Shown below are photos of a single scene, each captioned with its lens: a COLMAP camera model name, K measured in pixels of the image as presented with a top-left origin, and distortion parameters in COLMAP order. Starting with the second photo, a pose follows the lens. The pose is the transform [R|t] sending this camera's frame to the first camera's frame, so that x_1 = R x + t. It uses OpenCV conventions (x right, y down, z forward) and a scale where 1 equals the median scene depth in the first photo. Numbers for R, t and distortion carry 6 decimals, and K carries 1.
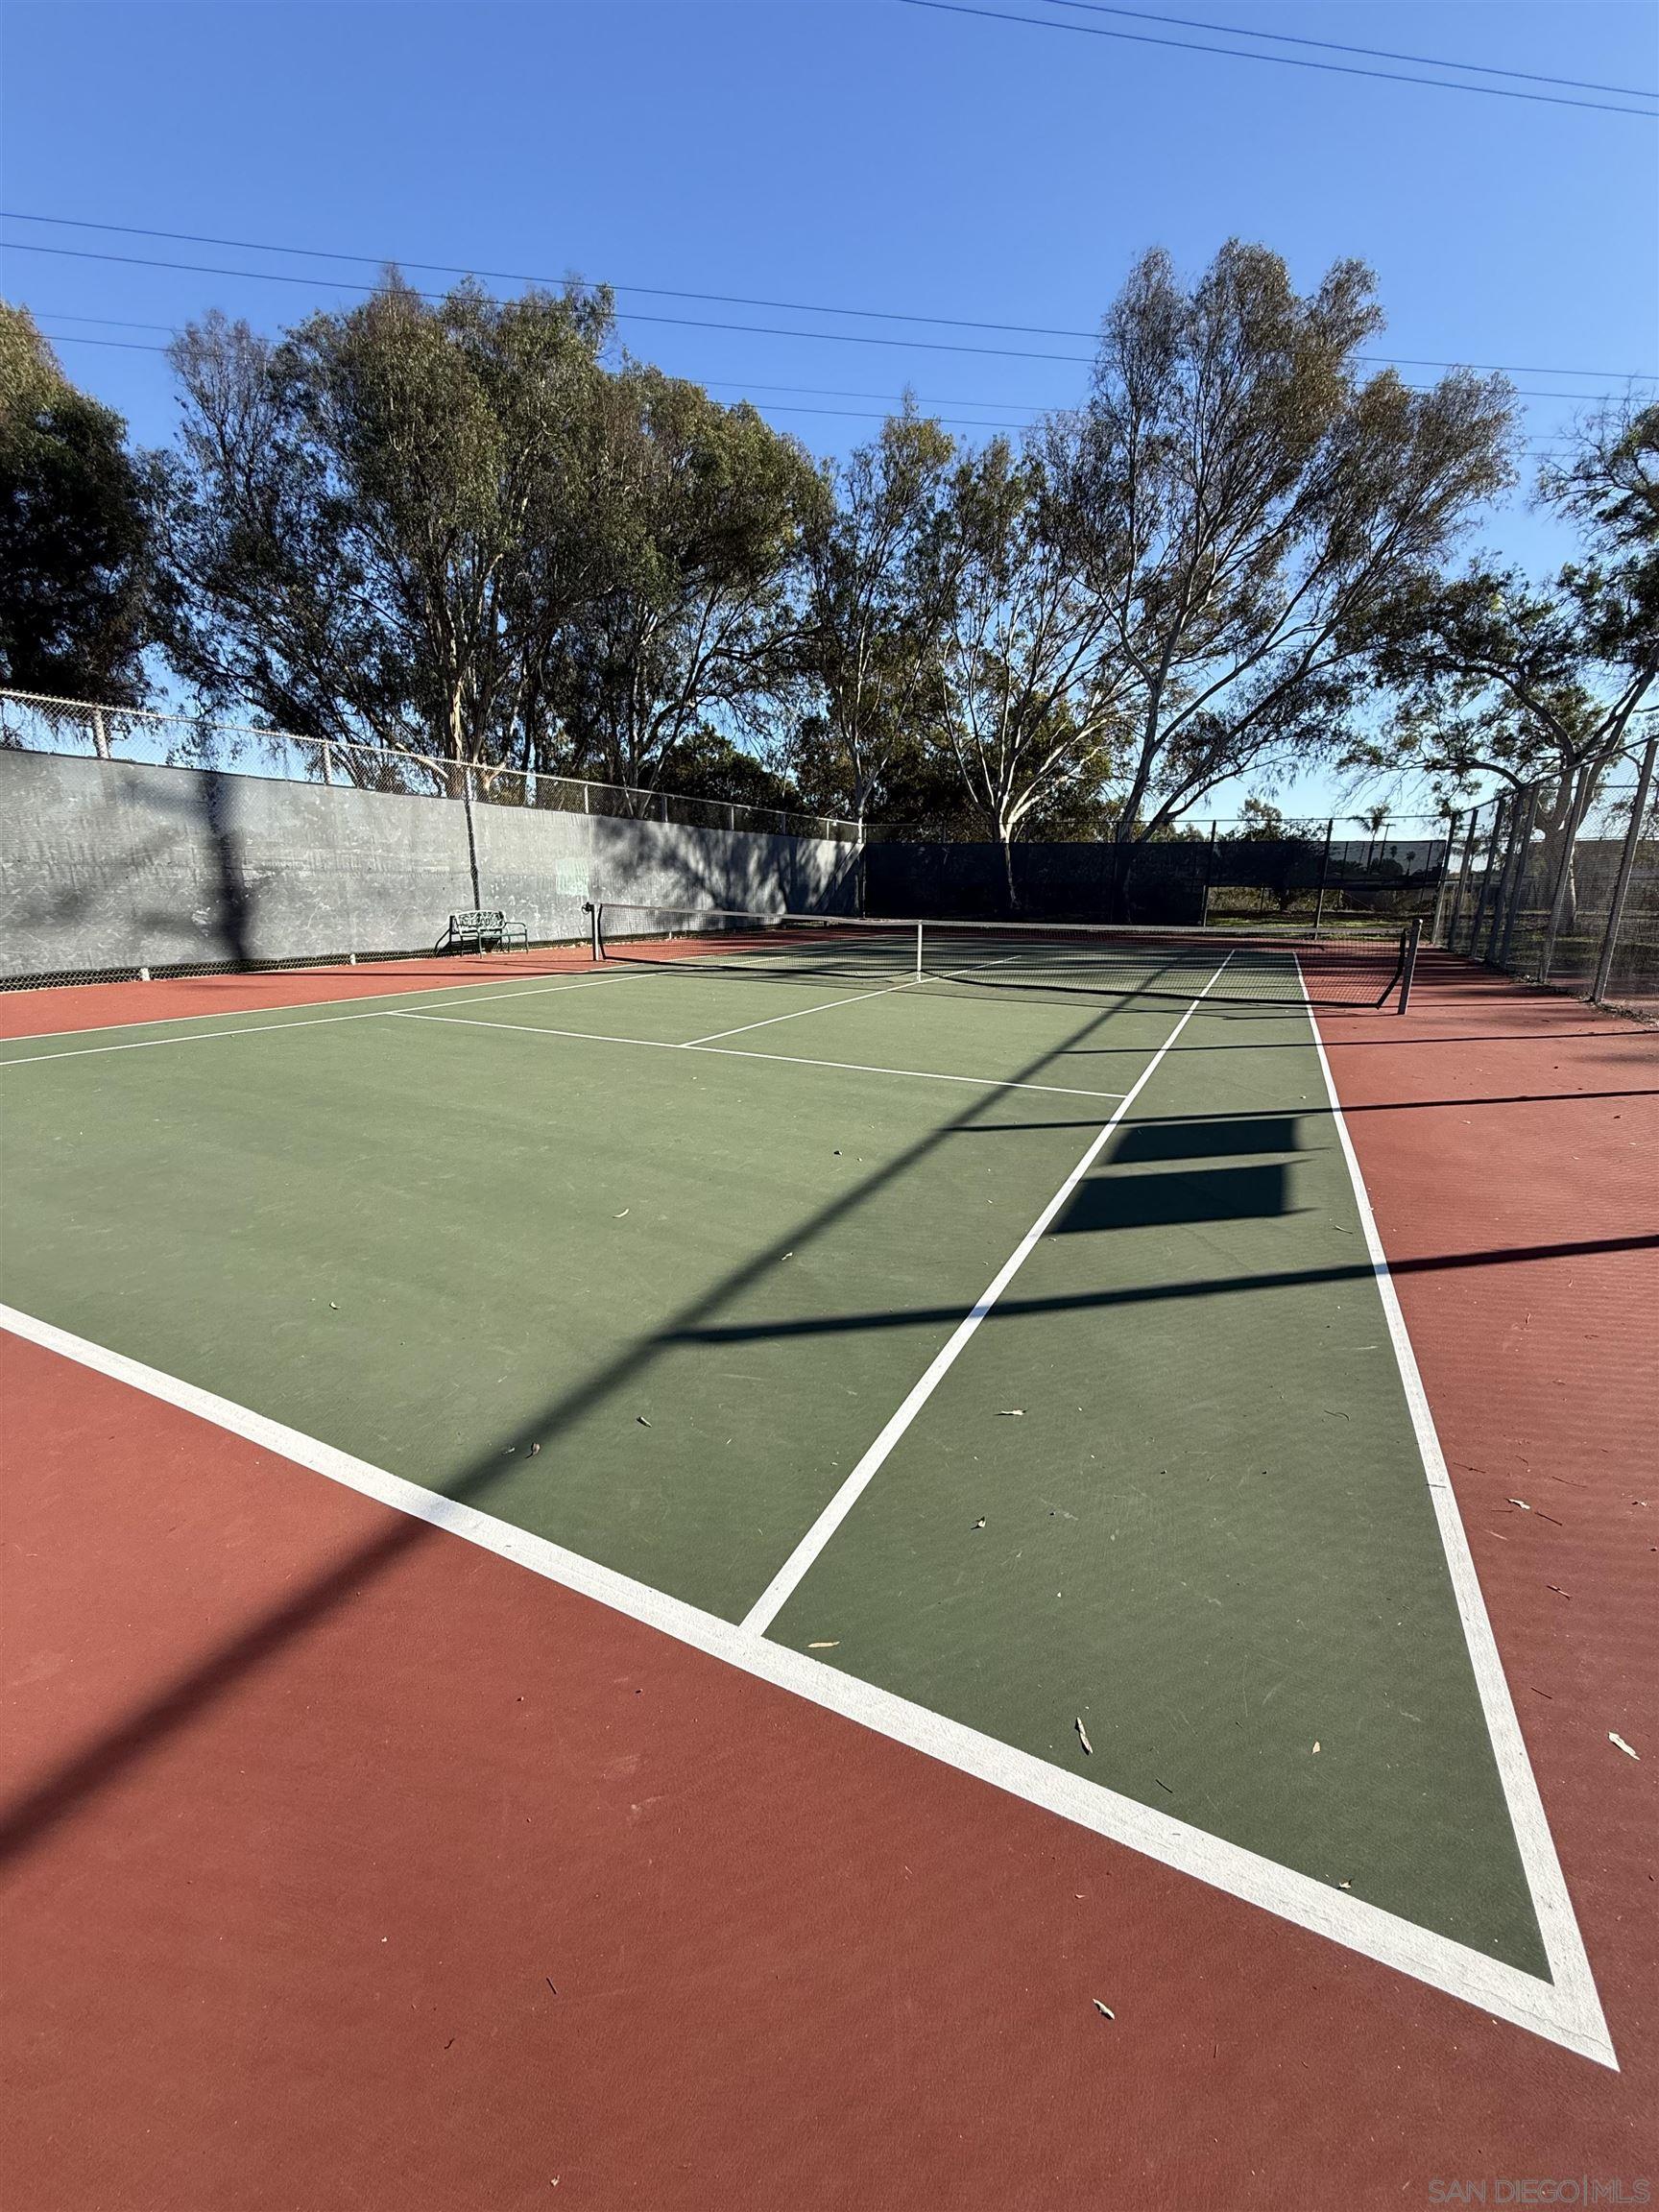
lens RADIAL K [[876.2, 0, 829.5], [0, 876.2, 1106.0], [0, 0, 1]] dist [-0.000956, -0.000128]
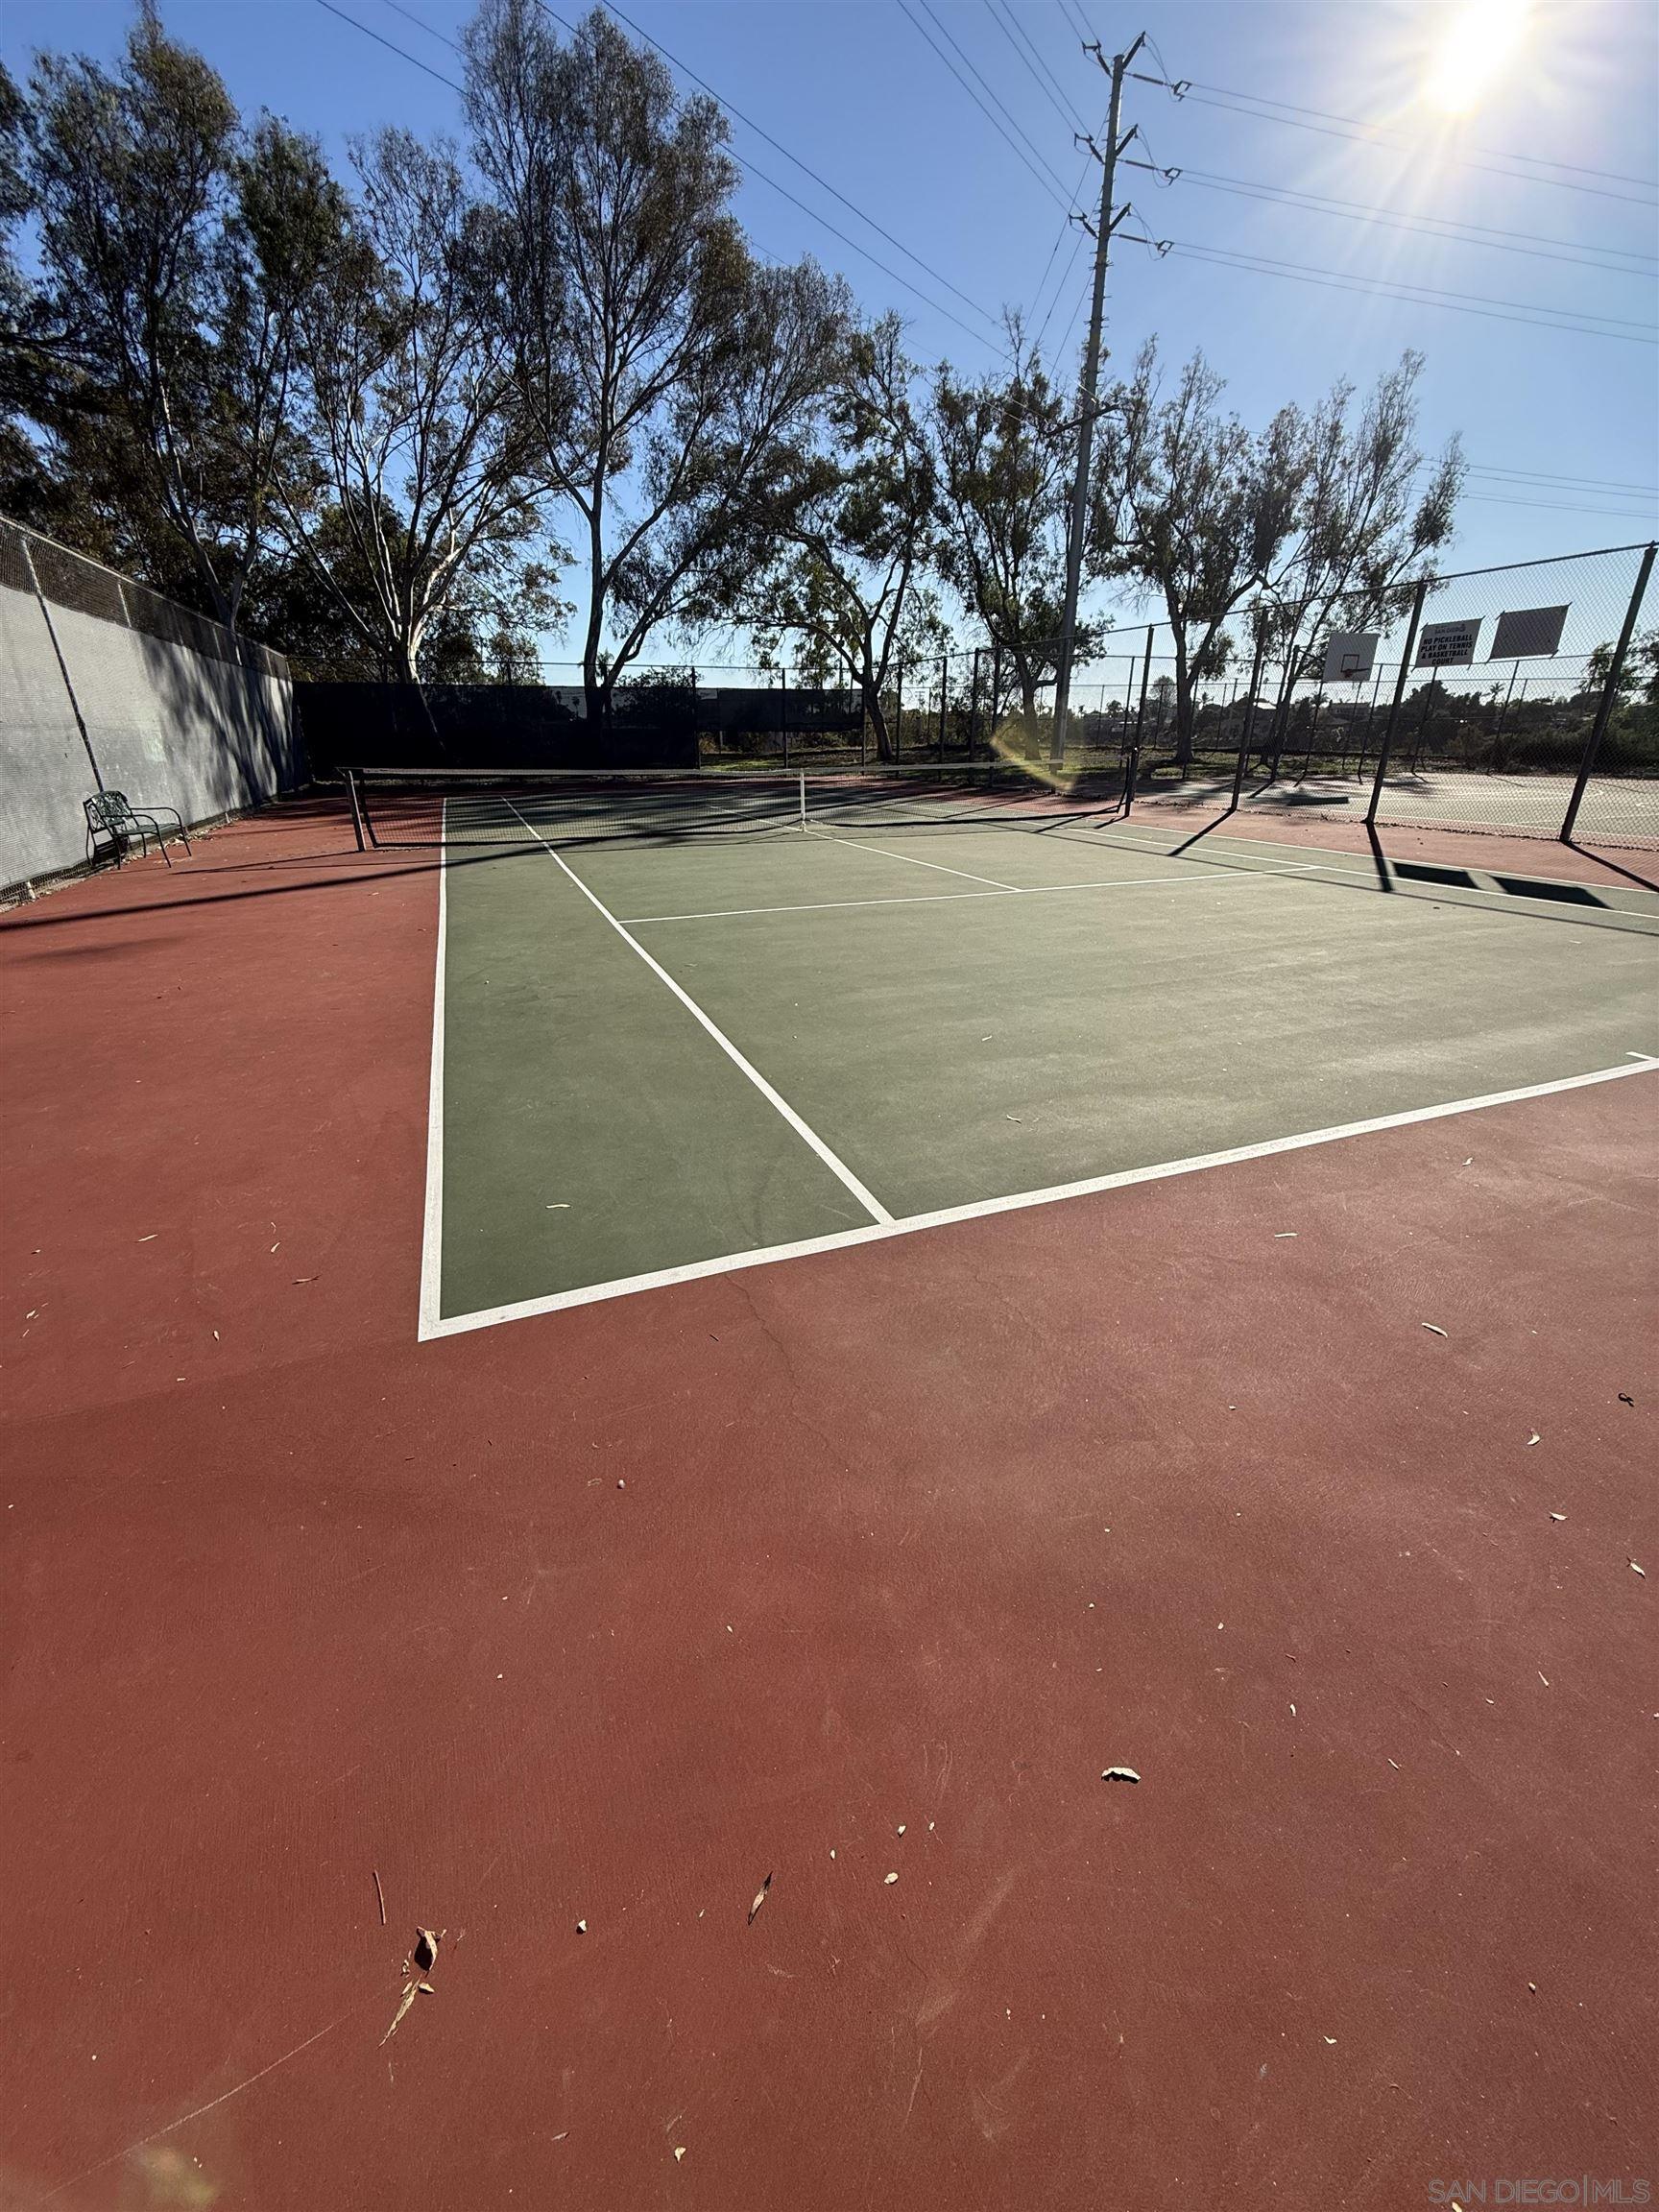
lens RADIAL K [[882.8, 0, 829.5], [0, 882.8, 1106.0], [0, 0, 1]] dist [0.001754, 0.000152]
pose [[0.659324, -0.307604, 0.686055, -0.370336], [0.199872, 0.951354, 0.234472, -0.038136], [-0.724805, -0.017470, 0.688732, 0.134881]]
